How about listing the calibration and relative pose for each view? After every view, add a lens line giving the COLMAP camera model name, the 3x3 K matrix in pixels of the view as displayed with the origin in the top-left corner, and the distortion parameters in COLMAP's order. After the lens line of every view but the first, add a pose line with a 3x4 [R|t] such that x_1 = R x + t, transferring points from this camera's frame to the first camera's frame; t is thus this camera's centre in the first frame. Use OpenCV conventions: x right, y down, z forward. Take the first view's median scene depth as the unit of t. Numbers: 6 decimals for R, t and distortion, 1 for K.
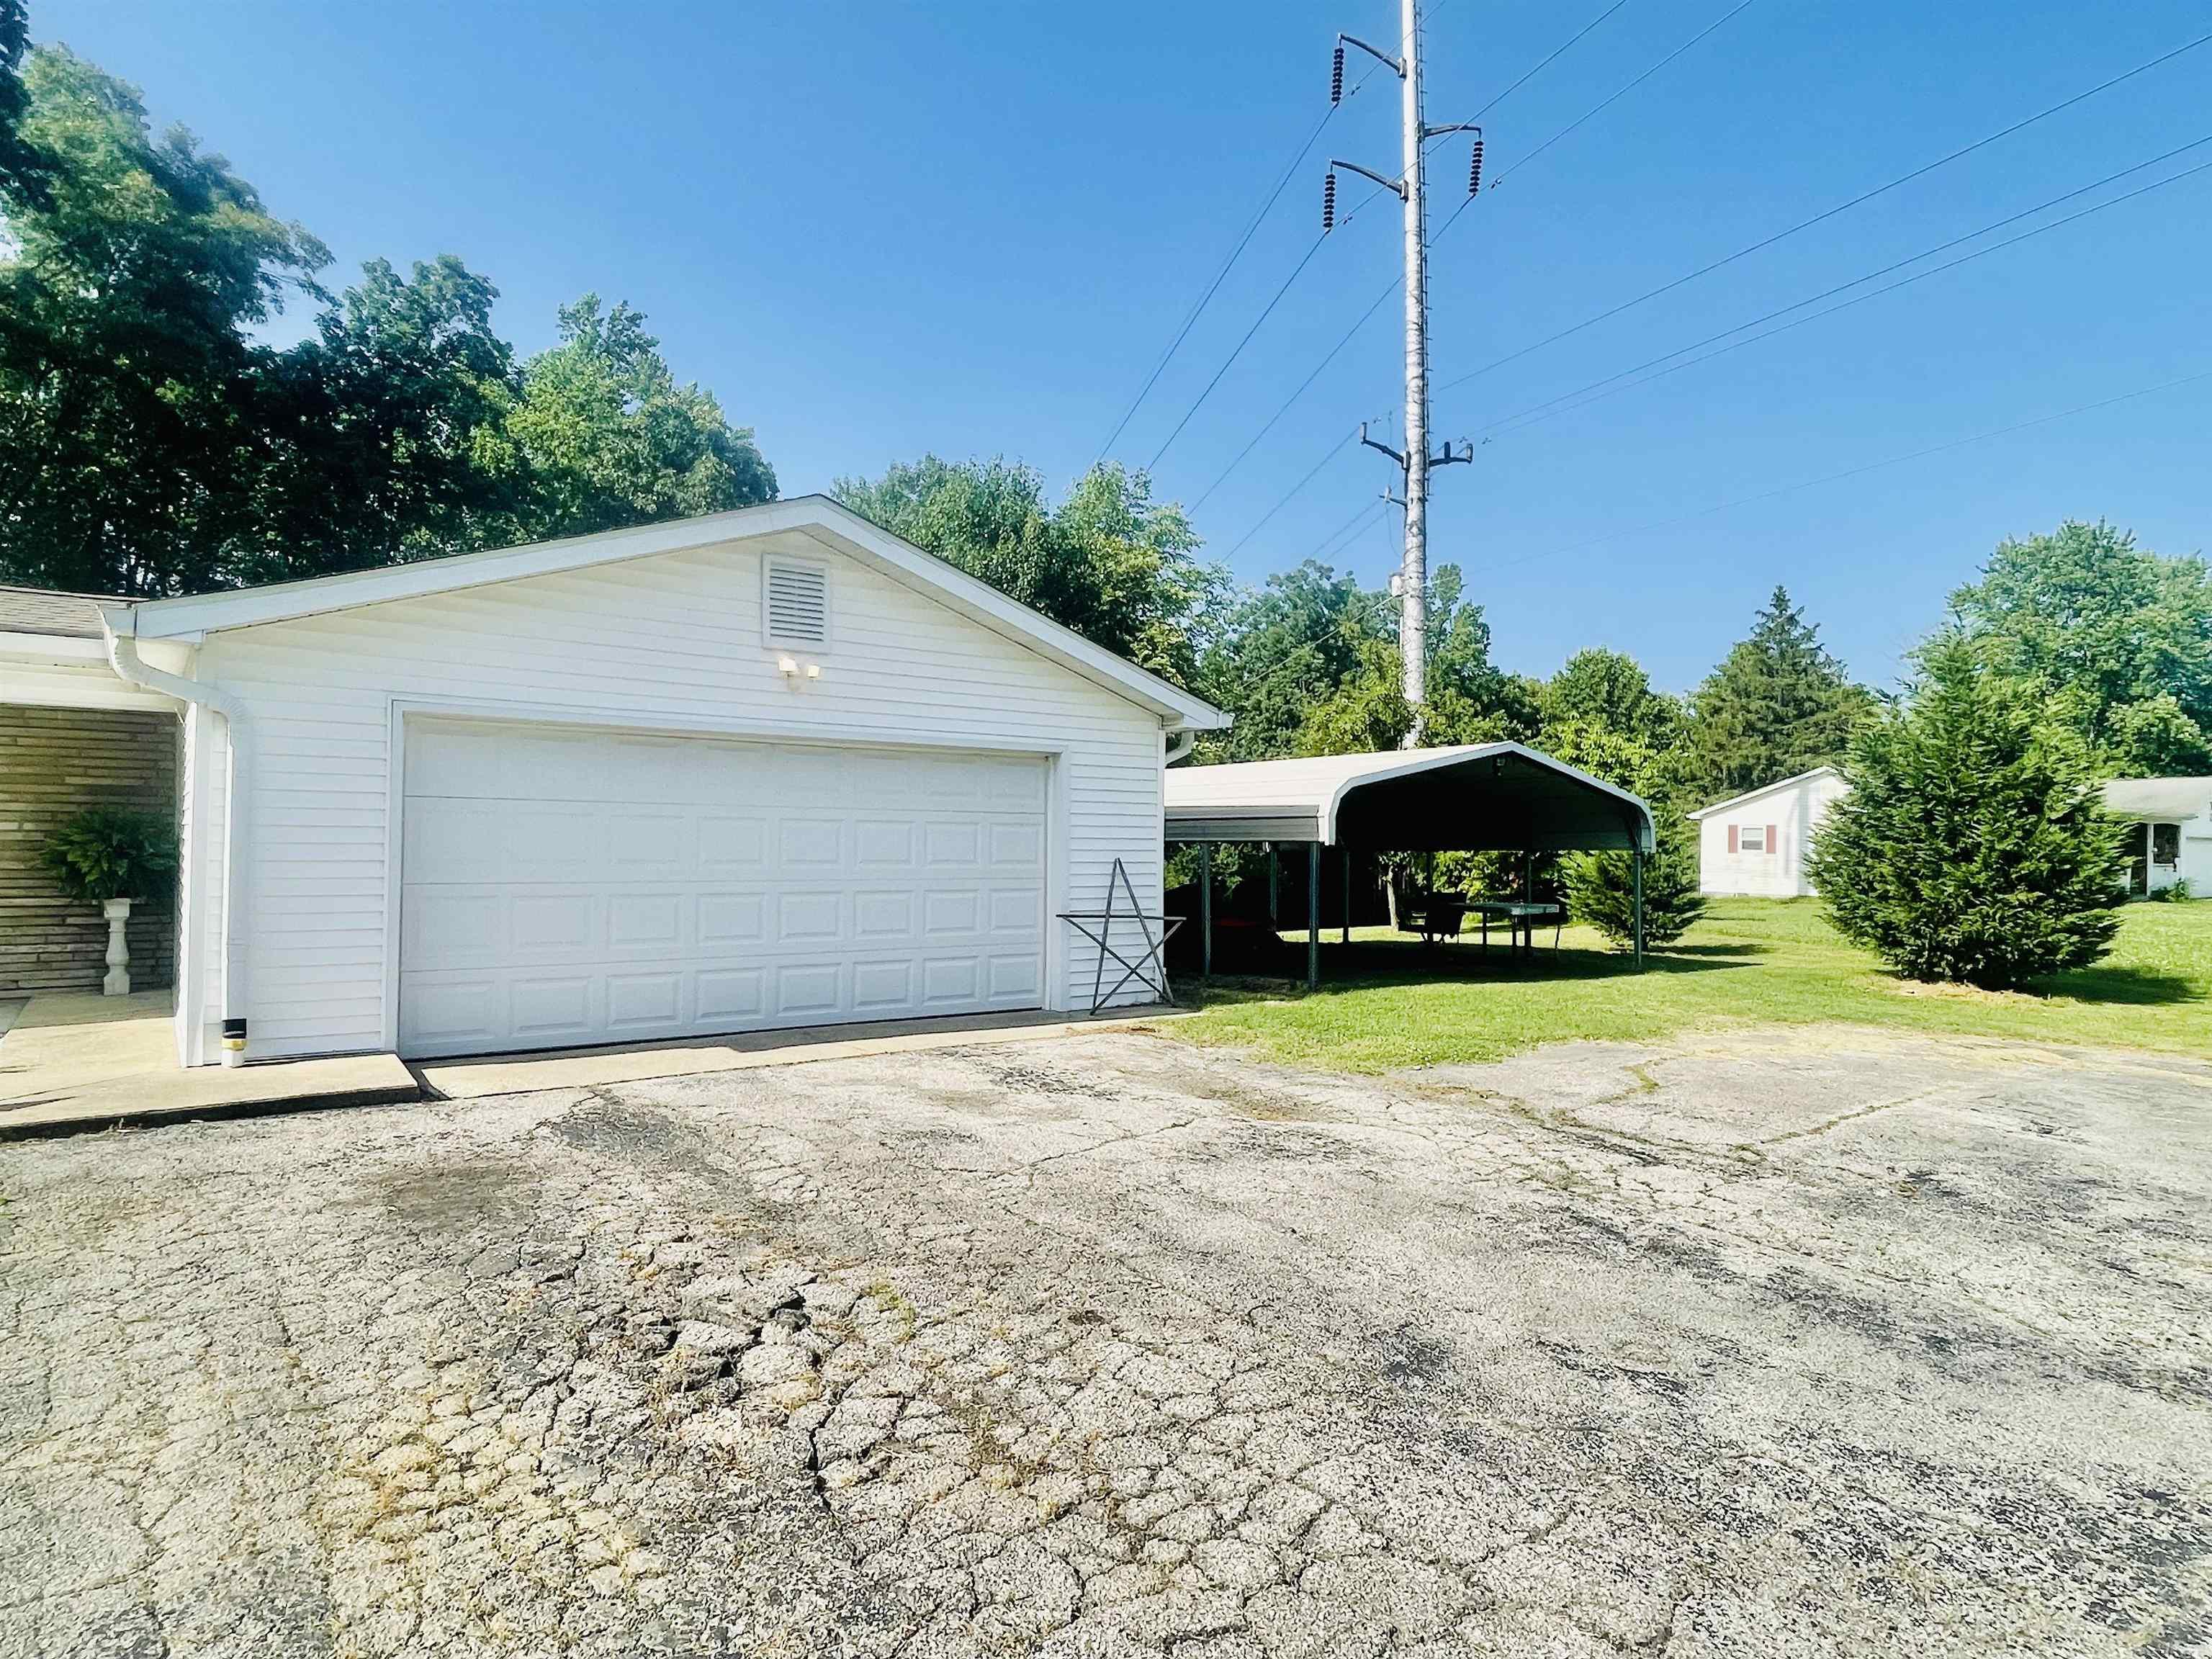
lens RADIAL K [[1280.3, 0, 1106.0], [0, 1280.3, 829.5], [0, 0, 1]] dist [-0.002962, 0.002401]
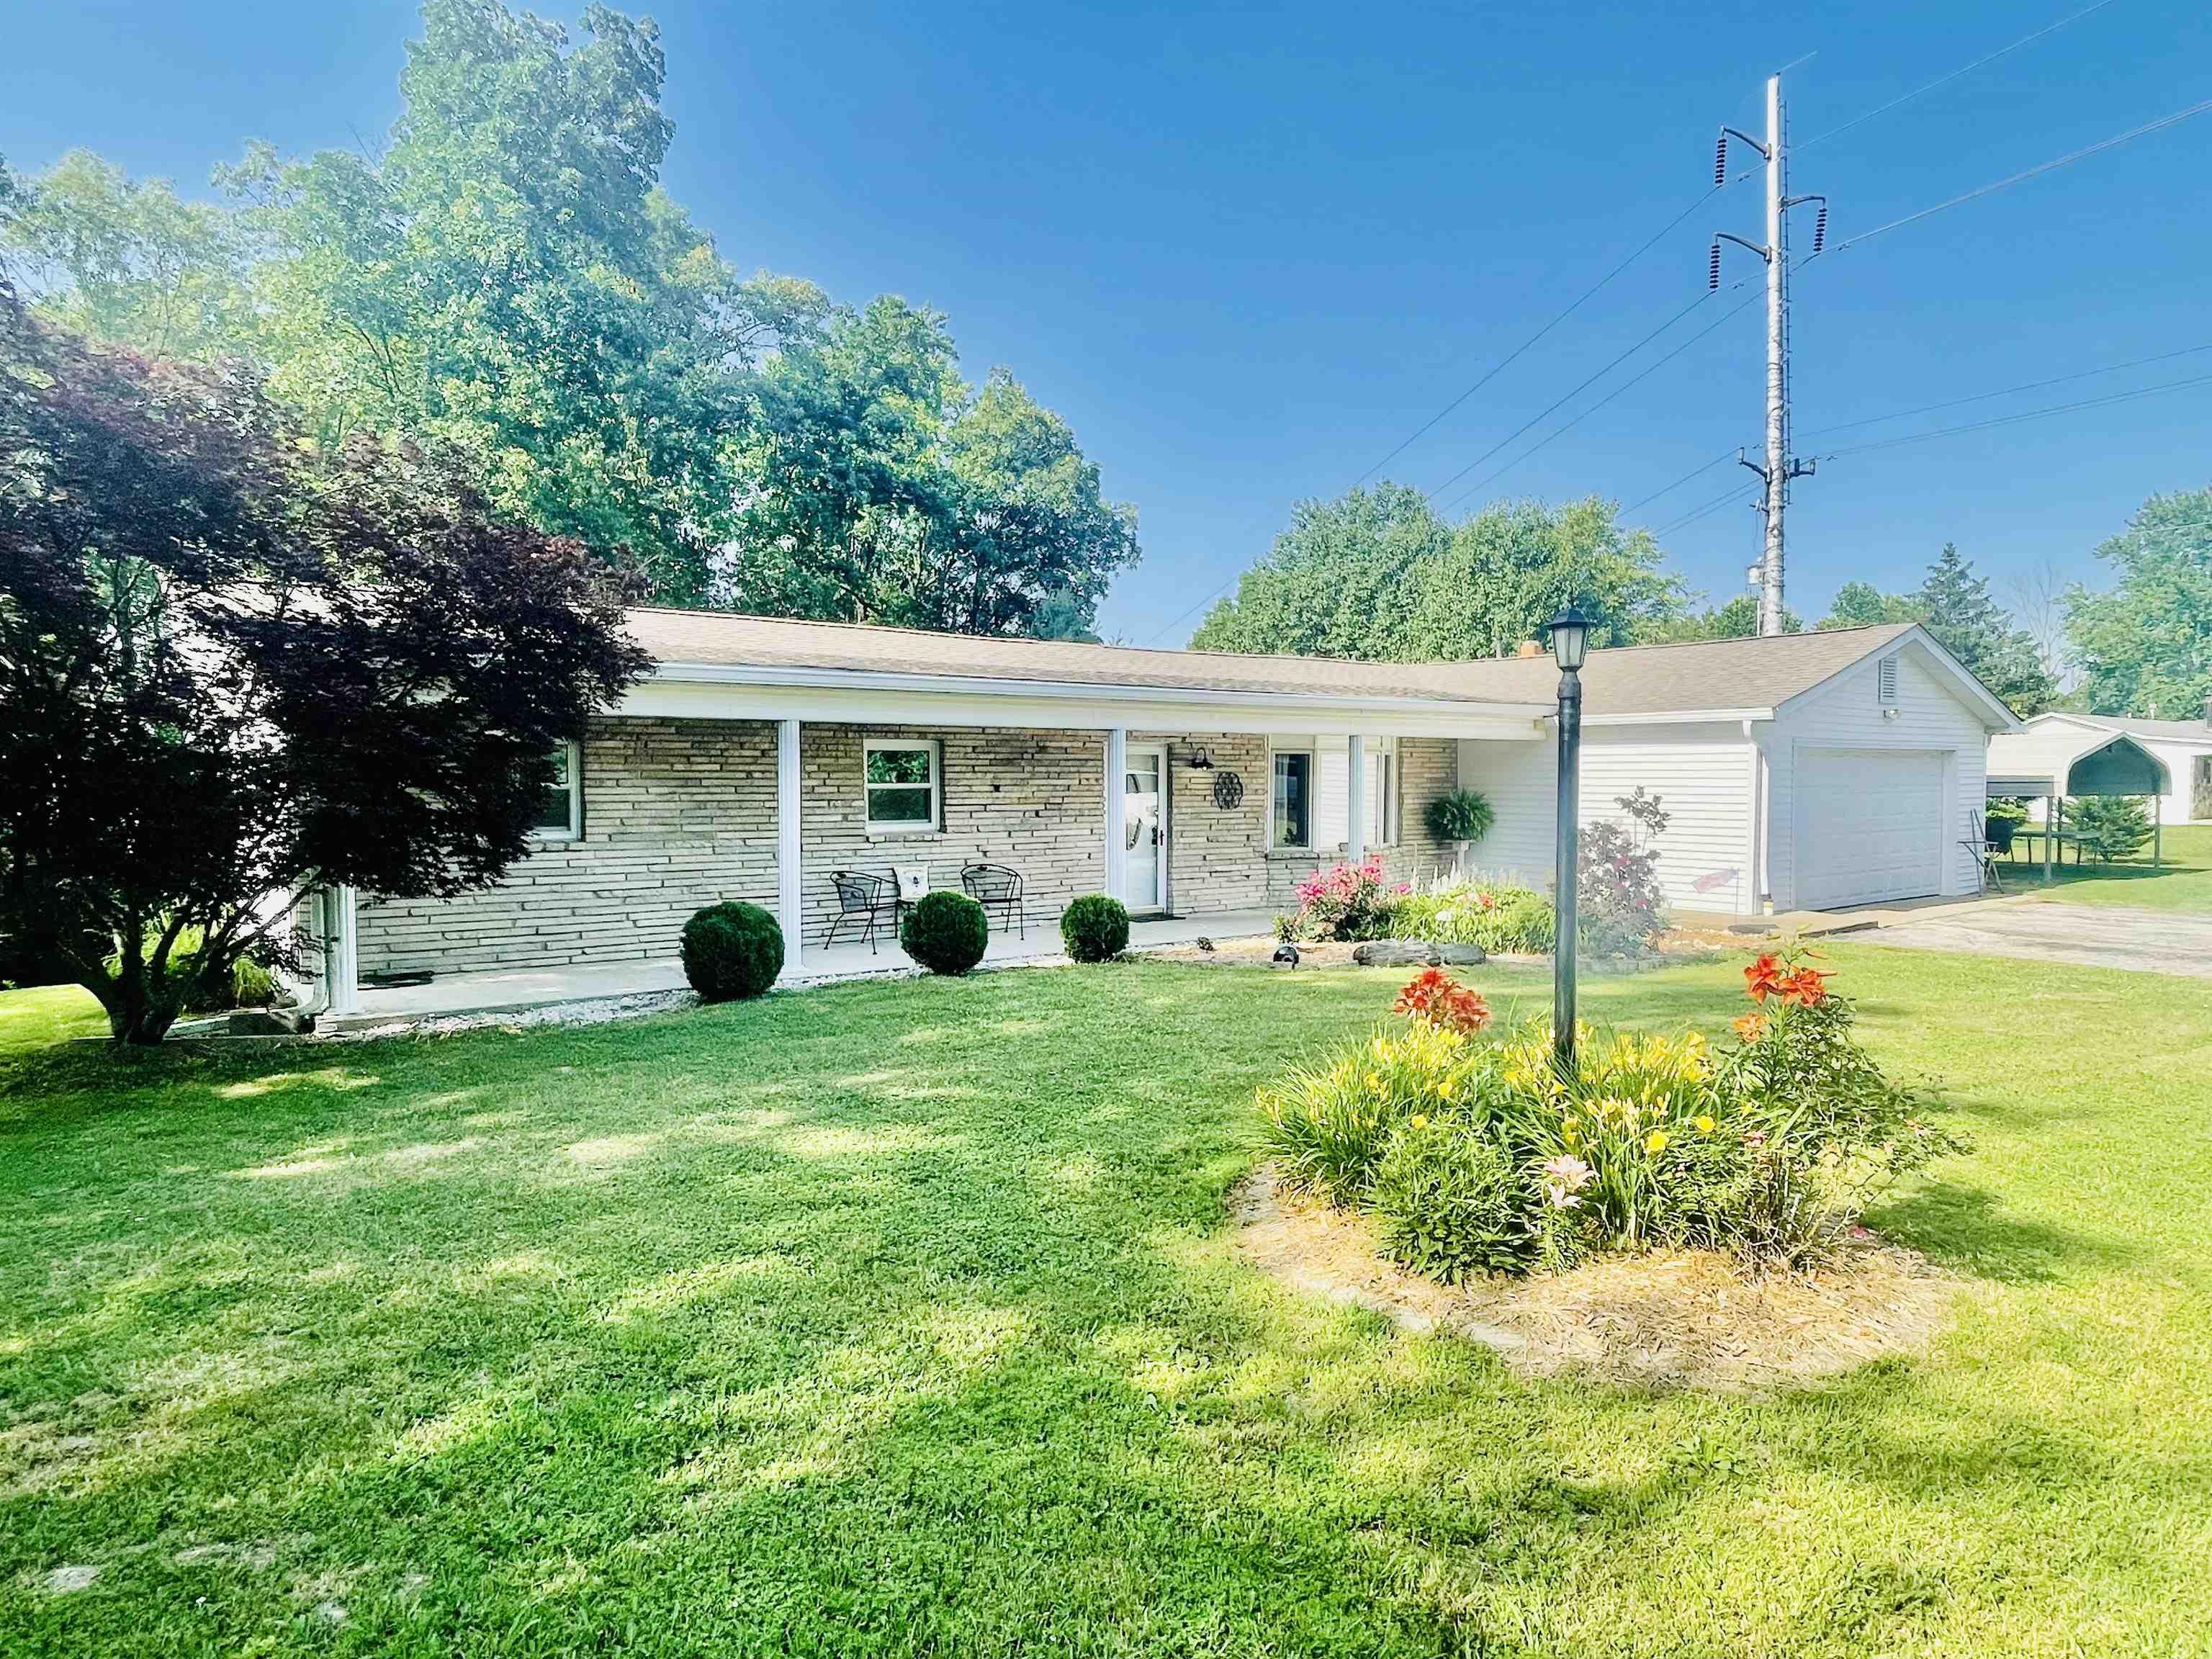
lens RADIAL K [[1270.0, 0, 1106.0], [0, 1270.0, 829.5], [0, 0, 1]] dist [-0.002731, -0.000241]
pose [[0.999850, -0.014145, -0.010030, -0.402738], [0.014671, 0.998406, 0.054501, -0.021098], [0.009243, -0.054640, 0.998463, -0.259234]]
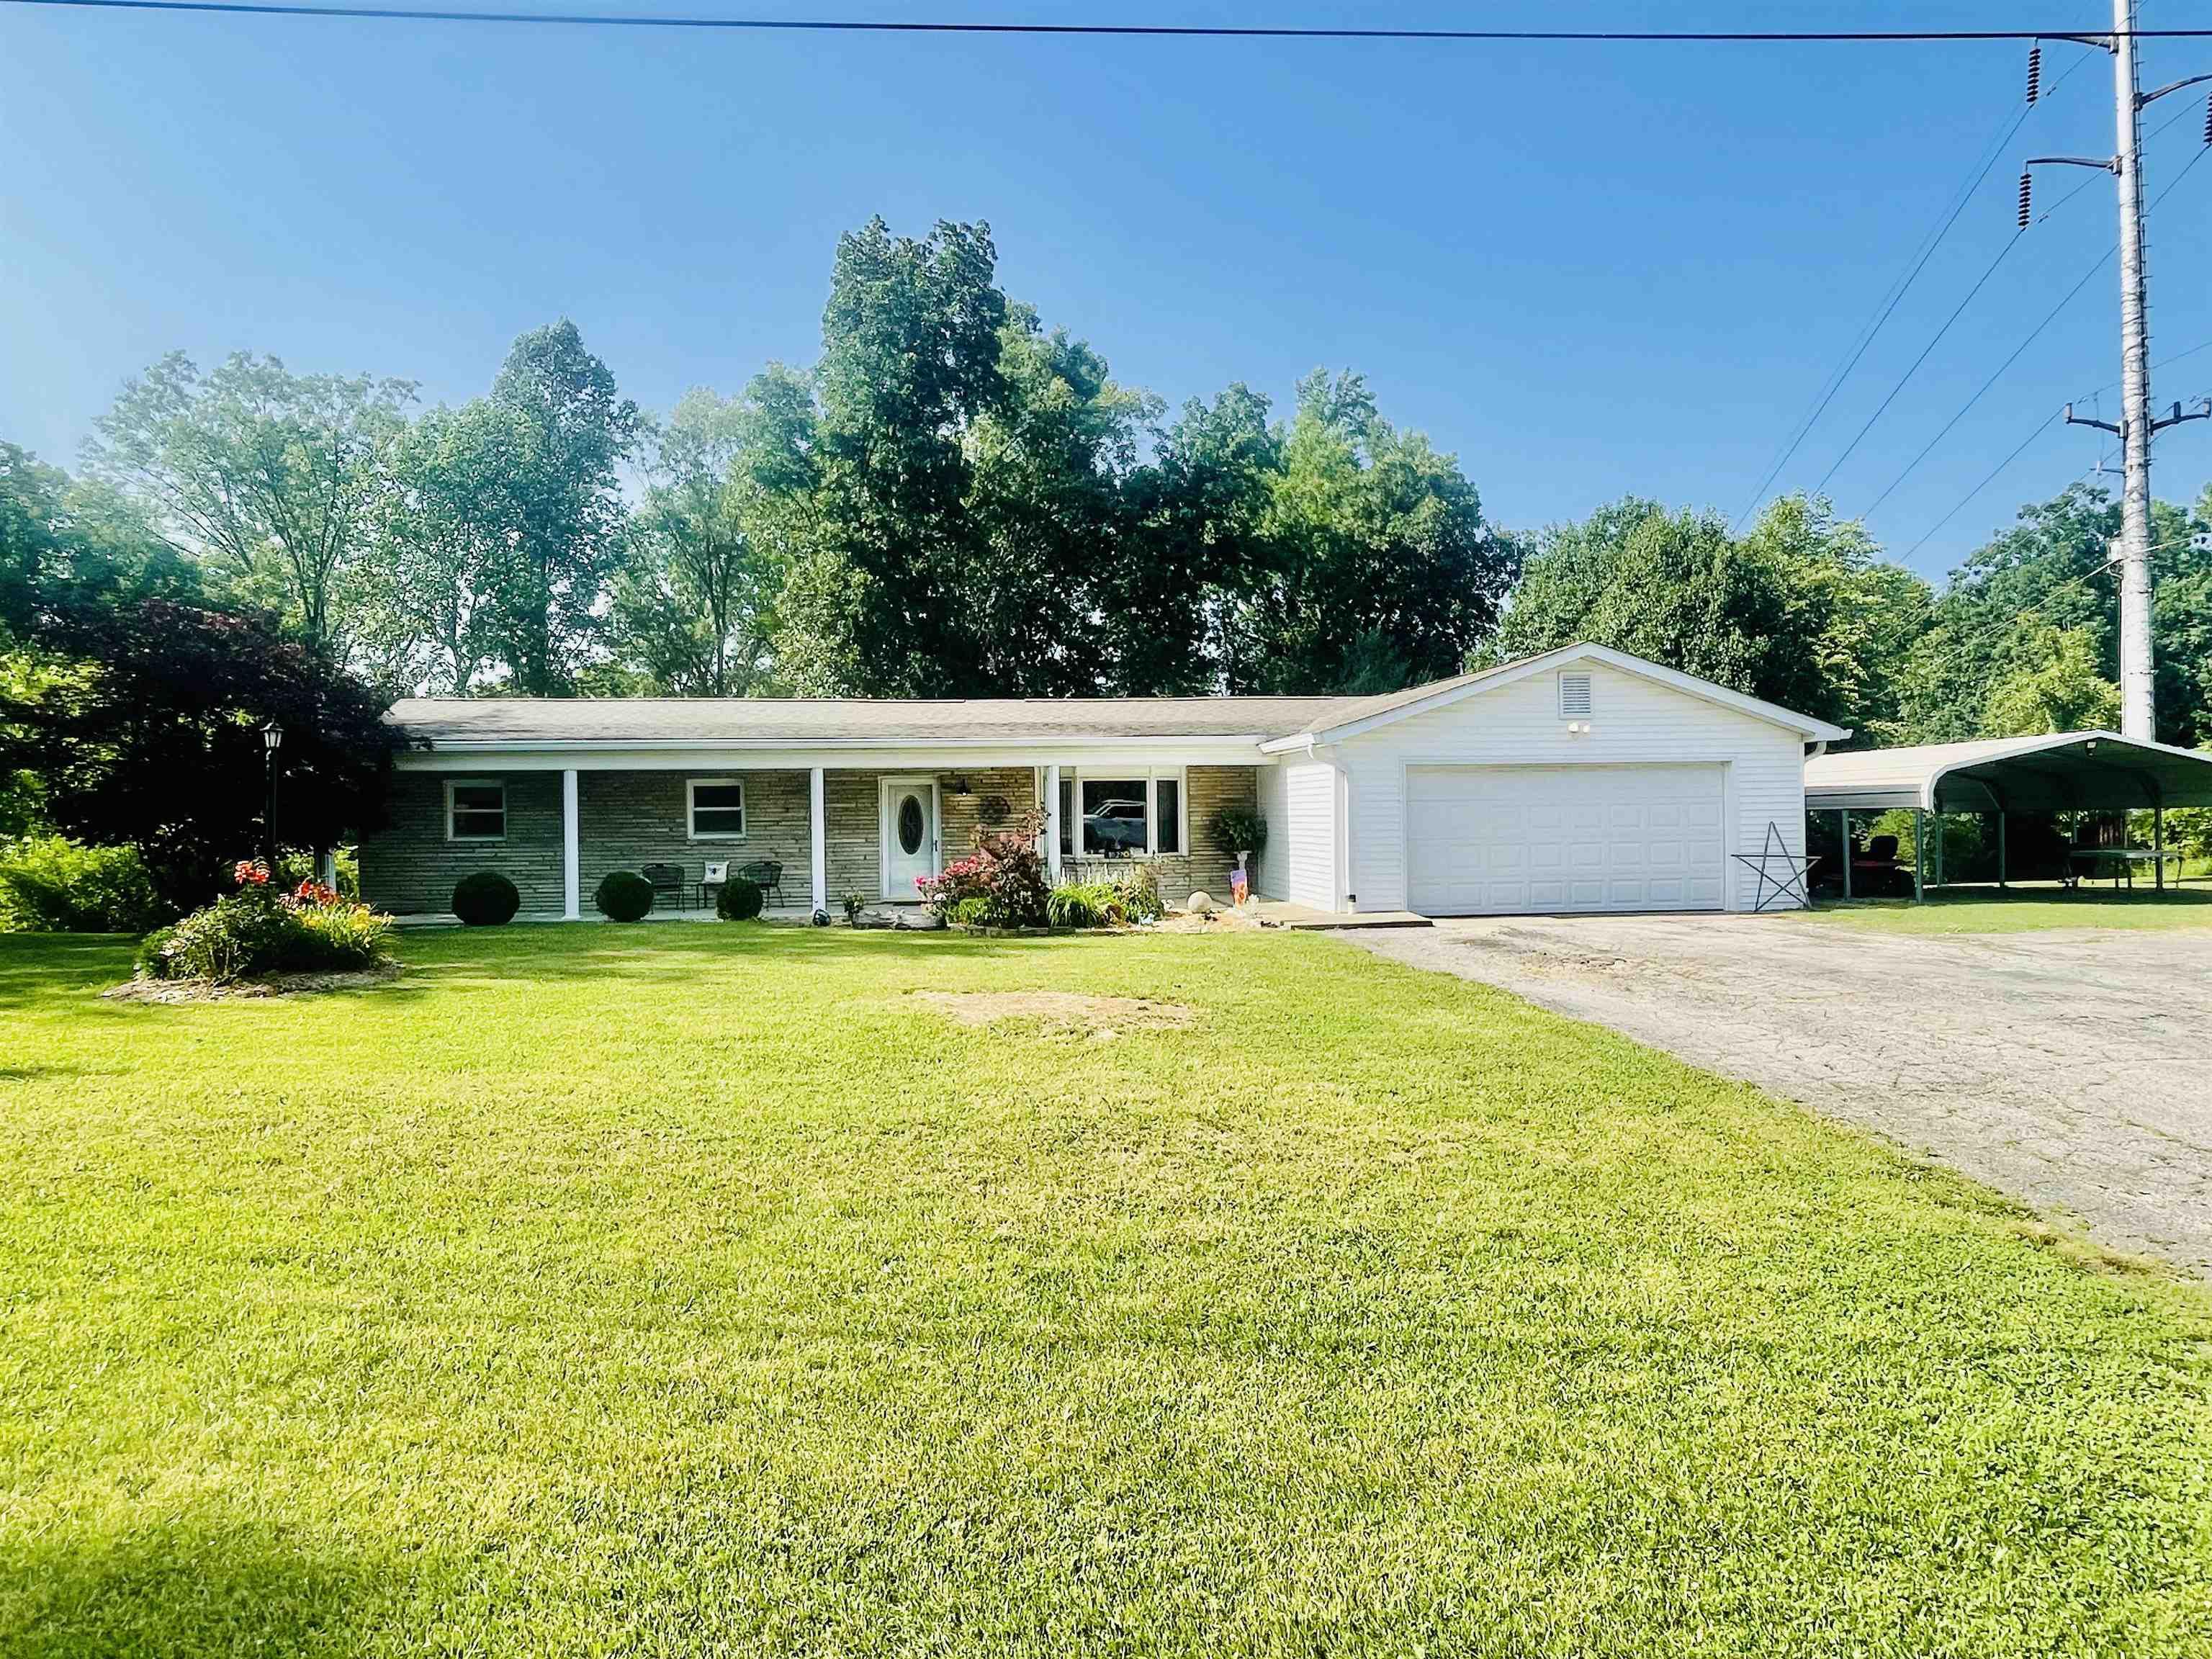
lens RADIAL K [[1280.3, 0, 1106.0], [0, 1280.3, 829.5], [0, 0, 1]] dist [-0.002962, 0.002401]
pose [[0.867013, -0.019726, -0.497895, 0.030597], [0.030547, 0.999441, 0.013597, -0.005607], [0.497349, -0.026998, 0.867131, -0.308476]]
